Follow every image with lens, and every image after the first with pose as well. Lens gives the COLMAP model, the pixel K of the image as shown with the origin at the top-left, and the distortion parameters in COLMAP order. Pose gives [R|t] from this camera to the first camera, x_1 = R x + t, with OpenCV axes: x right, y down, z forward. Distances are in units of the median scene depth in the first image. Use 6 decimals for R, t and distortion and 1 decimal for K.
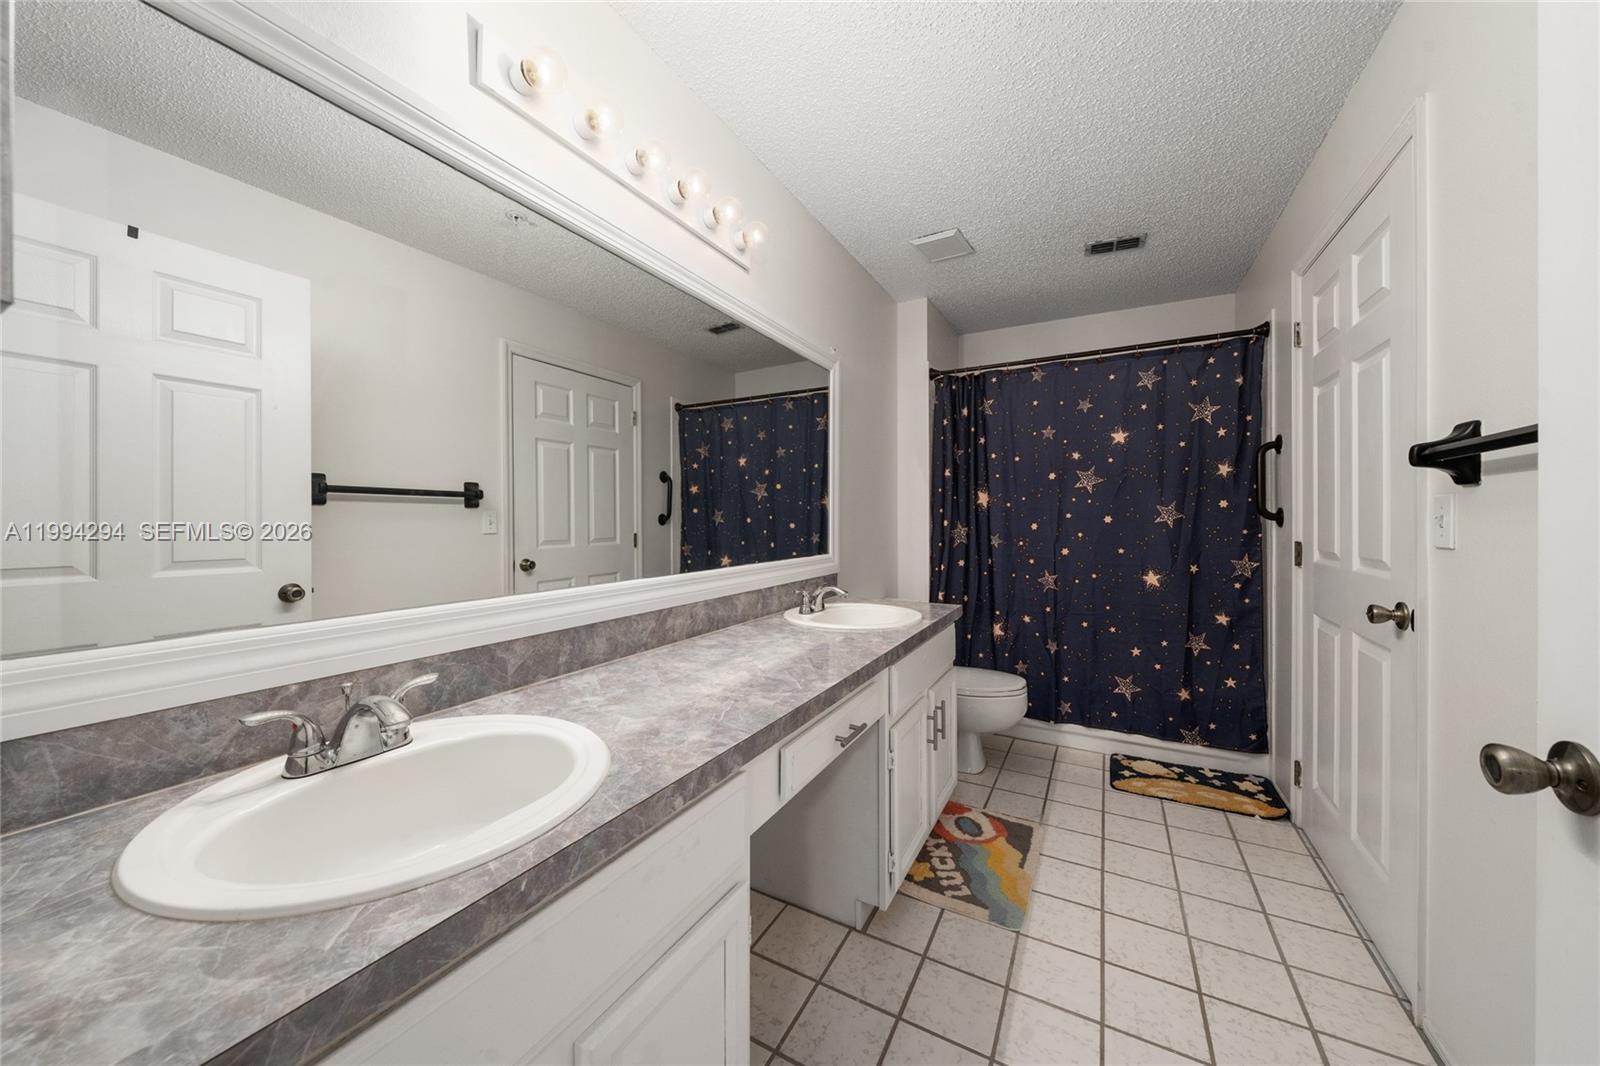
lens RADIAL K [[555.7, 0, 794.1], [0, 555.7, 516.5], [0, 0, 1]] dist [-0.000988, -0.000027]
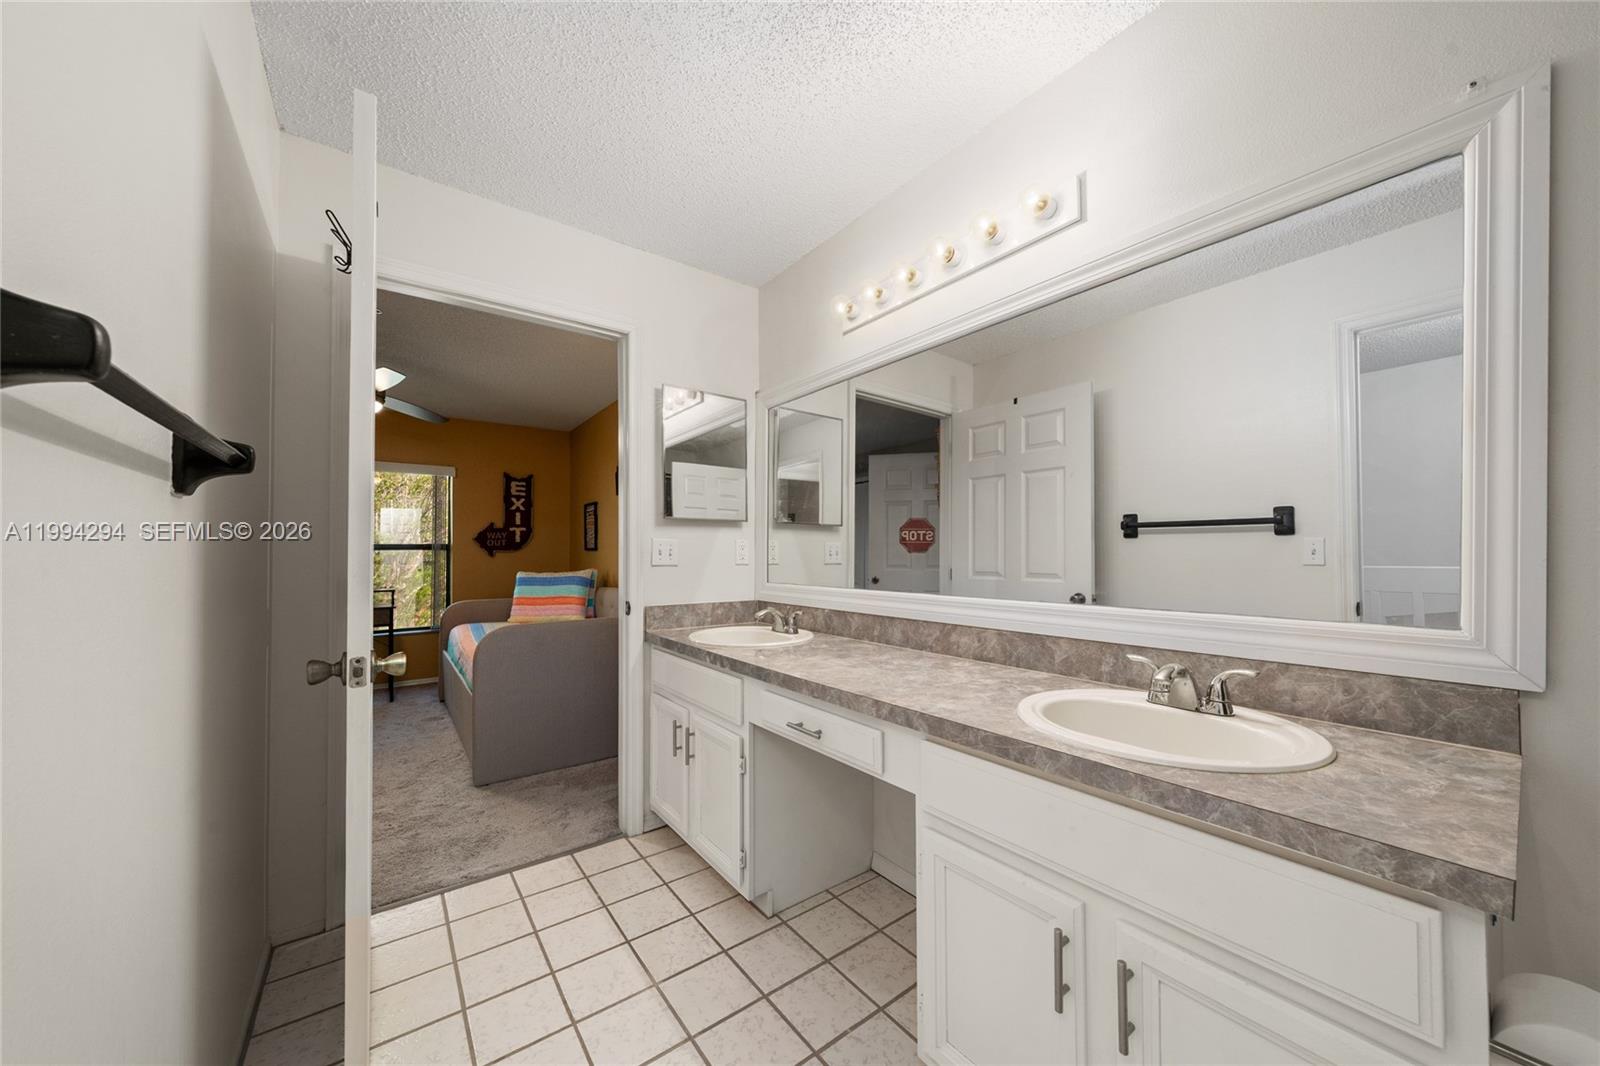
lens RADIAL K [[568.9, 0, 806.4], [0, 568.9, 539.0], [0, 0, 1]] dist [-0.000421, -0.000157]
pose [[-0.397364, -0.024458, -0.917335, 0.920853], [0.005874, 0.999556, -0.029195, 0.020889], [0.917642, -0.016990, -0.397044, 1.132012]]
